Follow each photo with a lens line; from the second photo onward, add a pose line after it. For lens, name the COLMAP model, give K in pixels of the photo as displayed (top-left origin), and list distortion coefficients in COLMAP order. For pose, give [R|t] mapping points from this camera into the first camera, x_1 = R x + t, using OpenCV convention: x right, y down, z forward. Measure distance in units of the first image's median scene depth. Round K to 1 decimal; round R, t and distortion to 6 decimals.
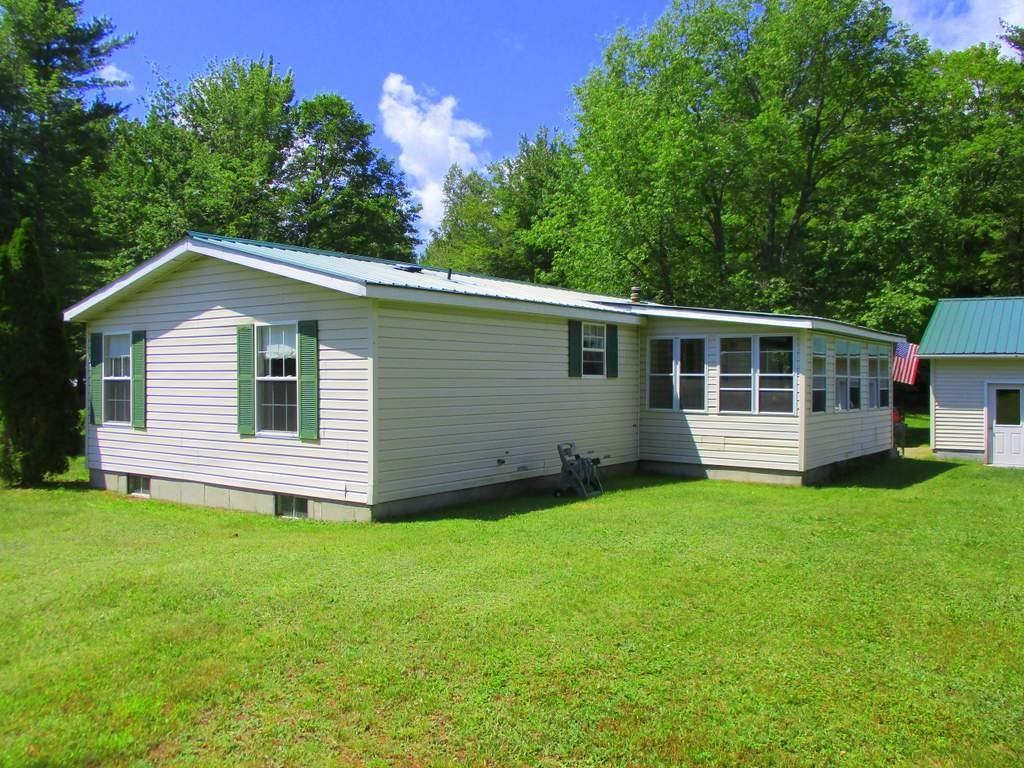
lens RADIAL K [[903.4, 0, 516.3], [0, 903.4, 367.5], [0, 0, 1]] dist [-0.021942, -0.008440]
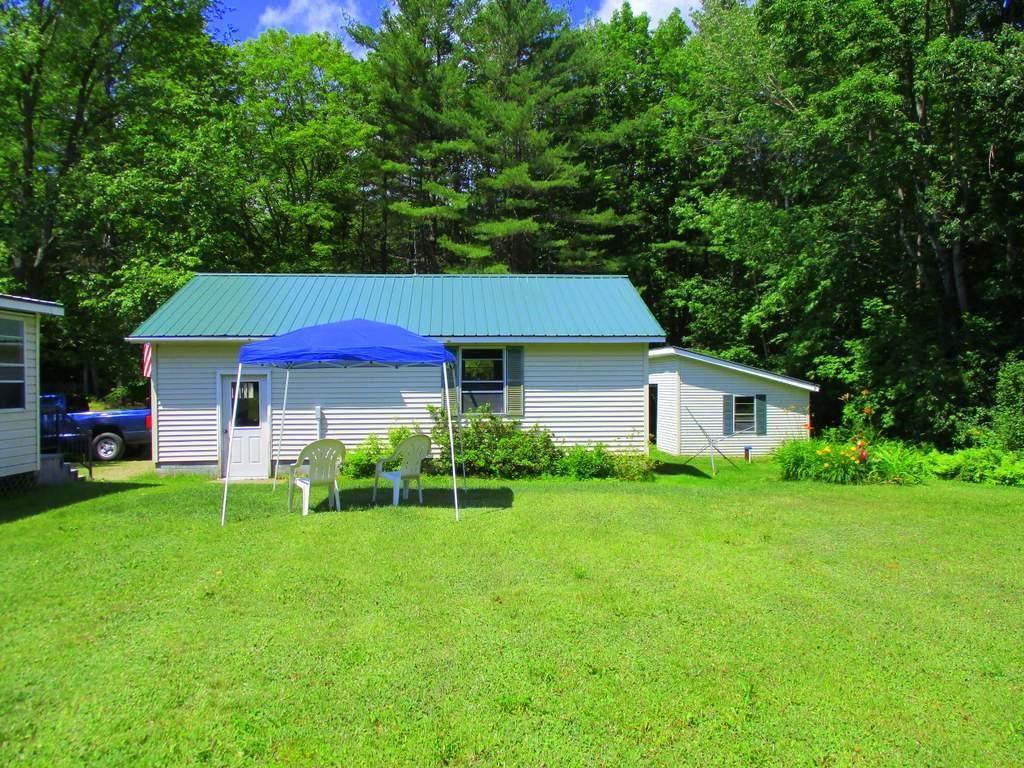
lens RADIAL K [[903.4, 0, 516.3], [0, 903.4, 367.5], [0, 0, 1]] dist [-0.021942, -0.008440]
pose [[0.810114, -0.010399, 0.586181, 0.217314], [0.013189, 0.999913, -0.000490, 0.012020], [-0.586124, 0.008129, 0.810180, 0.168740]]
